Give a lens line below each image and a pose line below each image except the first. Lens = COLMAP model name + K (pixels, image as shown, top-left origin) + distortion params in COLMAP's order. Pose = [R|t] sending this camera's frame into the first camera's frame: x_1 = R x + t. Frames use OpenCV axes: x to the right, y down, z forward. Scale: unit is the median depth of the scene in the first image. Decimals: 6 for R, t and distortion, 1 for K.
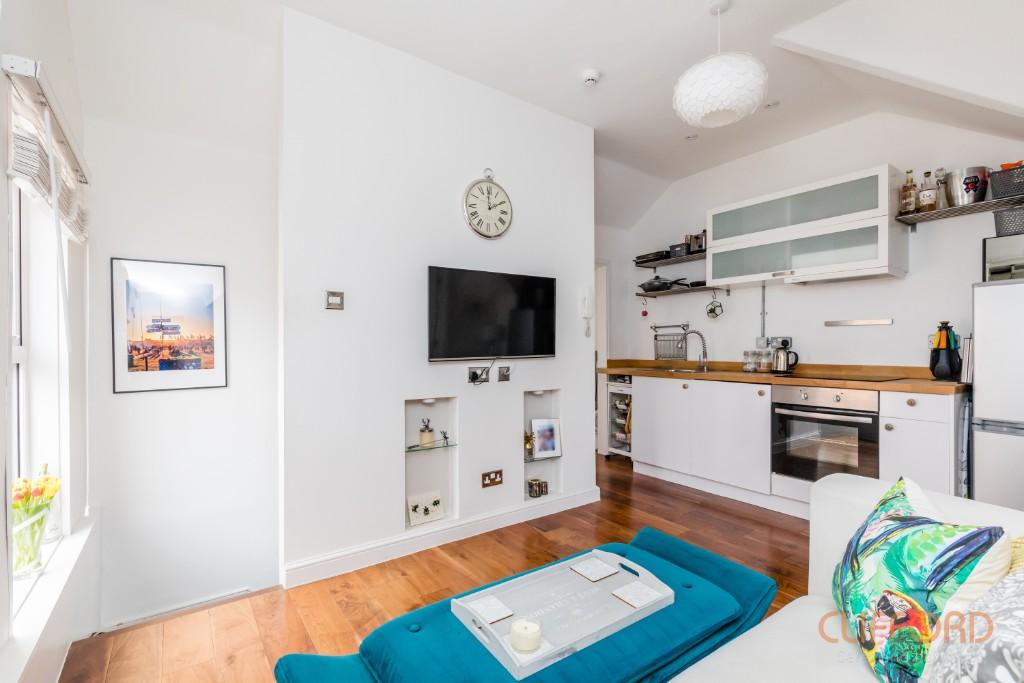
lens RADIAL K [[481.2, 0, 527.0], [0, 481.2, 343.0], [0, 0, 1]] dist [-0.000707, -0.000244]
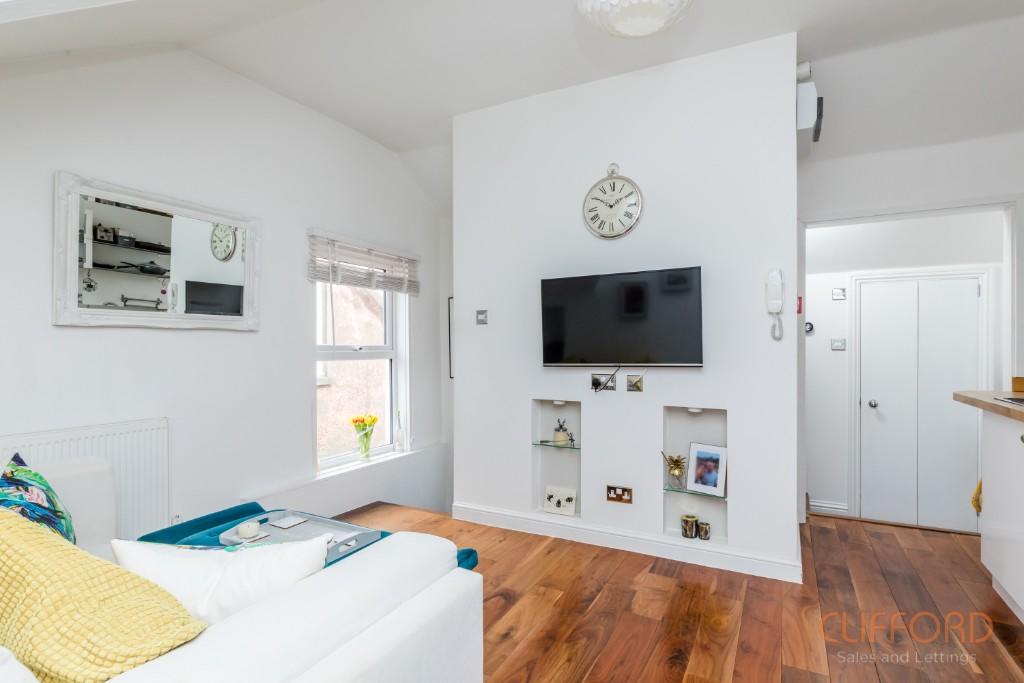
lens RADIAL K [[496.5, 0, 512.8], [0, 496.5, 347.3], [0, 0, 1]] dist [-0.002309, -0.000458]
pose [[0.420171, 0.004205, -0.907435, 0.709759], [0.007597, 0.999938, 0.008151, -0.013044], [0.907413, -0.010319, 0.420113, 0.407082]]
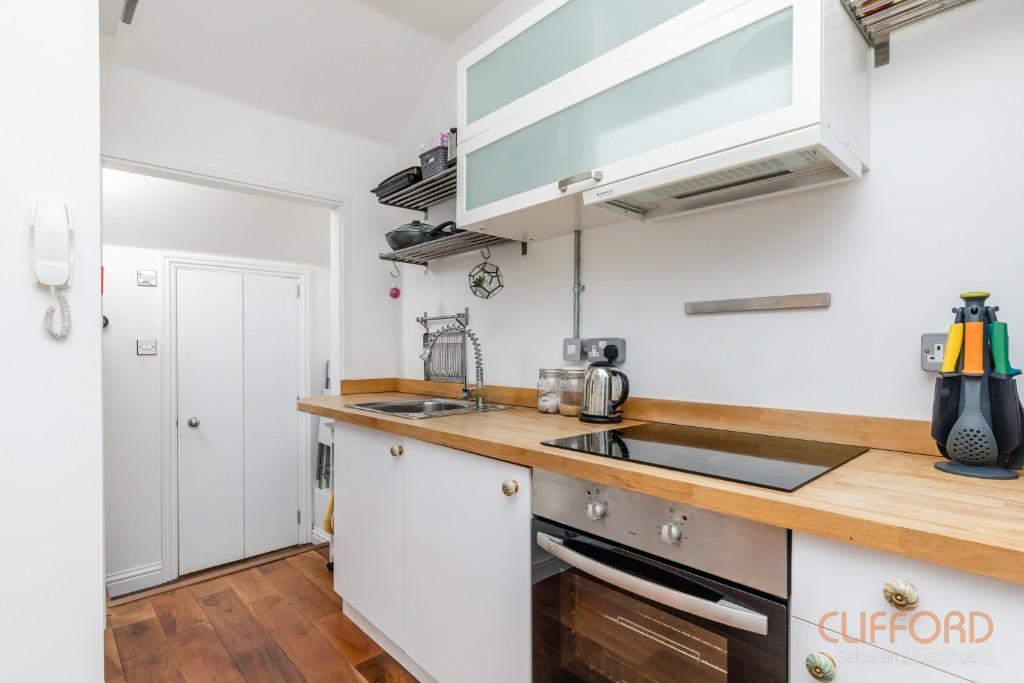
lens RADIAL K [[509.5, 0, 537.7], [0, 509.5, 345.8], [0, 0, 1]] dist [-0.004418, -0.001197]
pose [[0.990341, -0.004946, 0.138567, 0.496160], [0.003788, 0.999956, 0.008617, -0.012050], [-0.138603, -0.008009, 0.990316, 0.660921]]
